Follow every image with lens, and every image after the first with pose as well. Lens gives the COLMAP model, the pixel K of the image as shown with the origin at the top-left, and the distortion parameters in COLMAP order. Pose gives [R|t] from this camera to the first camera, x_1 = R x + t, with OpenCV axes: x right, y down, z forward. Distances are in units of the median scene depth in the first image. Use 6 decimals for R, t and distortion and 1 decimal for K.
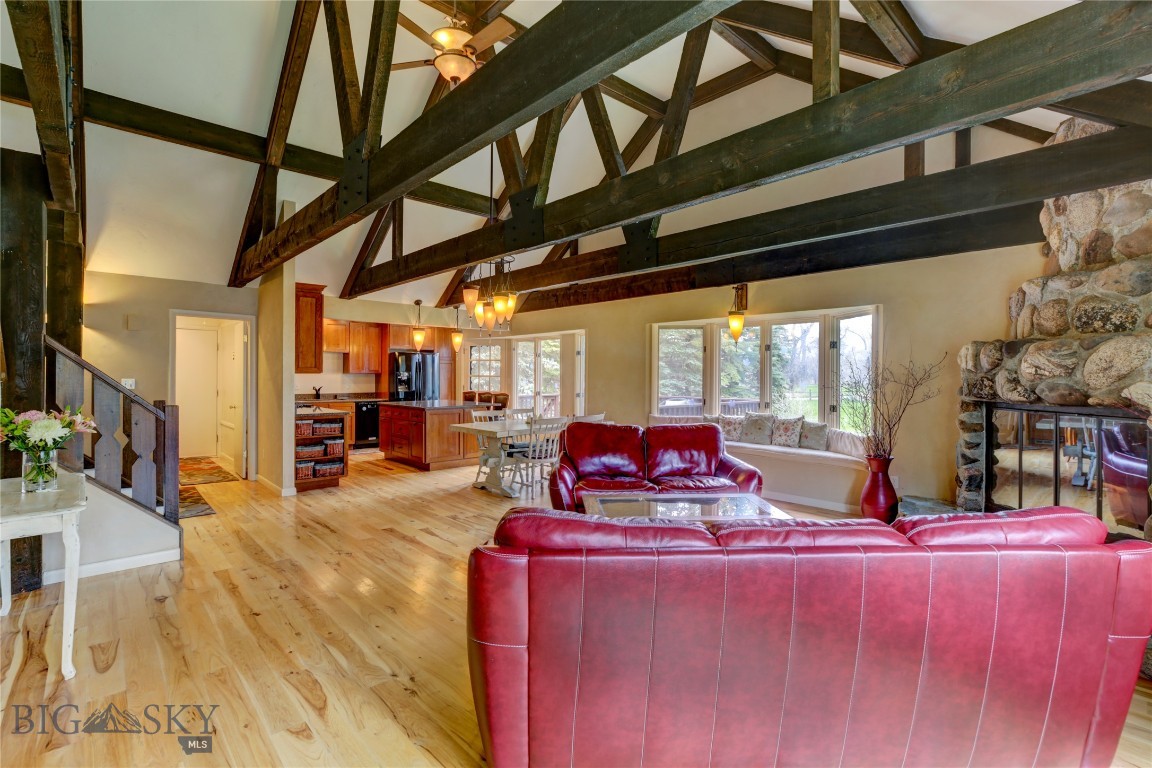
lens RADIAL K [[537.7, 0, 572.5], [0, 537.7, 379.4], [0, 0, 1]] dist [-0.005505, -0.000271]
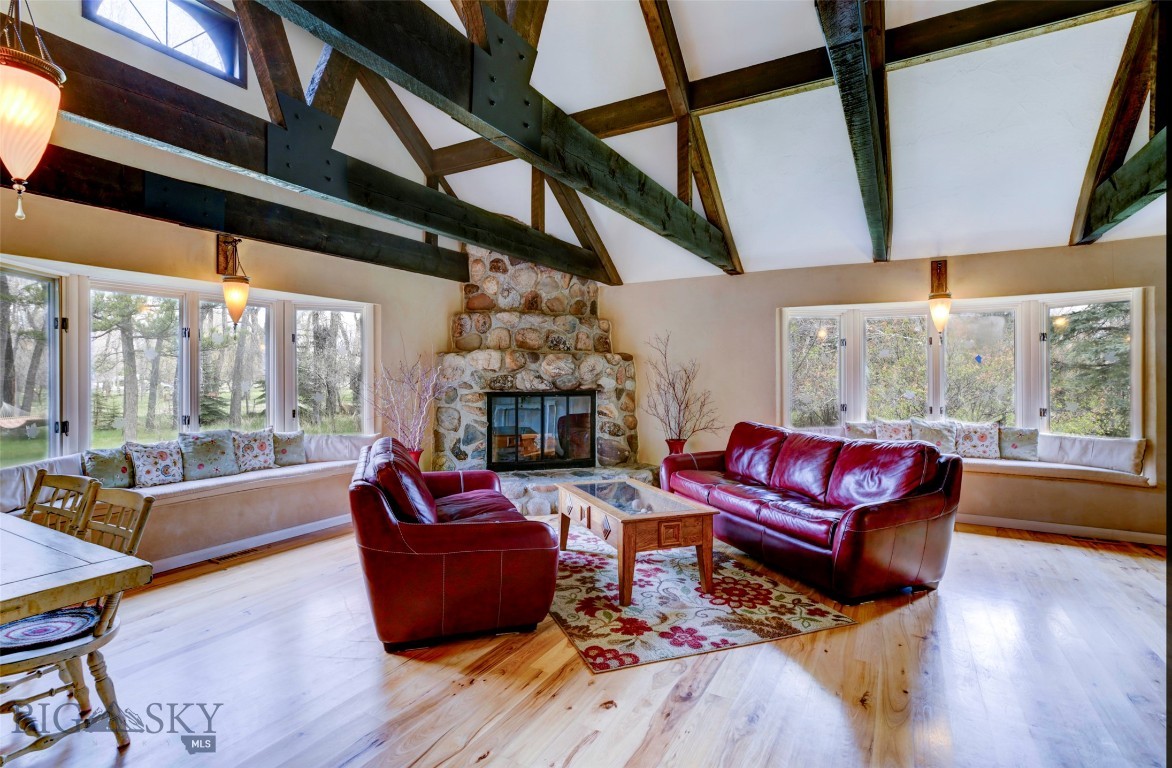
lens RADIAL K [[565.5, 0, 583.9], [0, 565.5, 377.8], [0, 0, 1]] dist [-0.000683, -0.000025]
pose [[-0.312516, -0.007762, 0.949881, -0.769020], [0.008070, 0.999909, 0.010826, -0.011378], [-0.949878, 0.011049, -0.312425, 1.300500]]
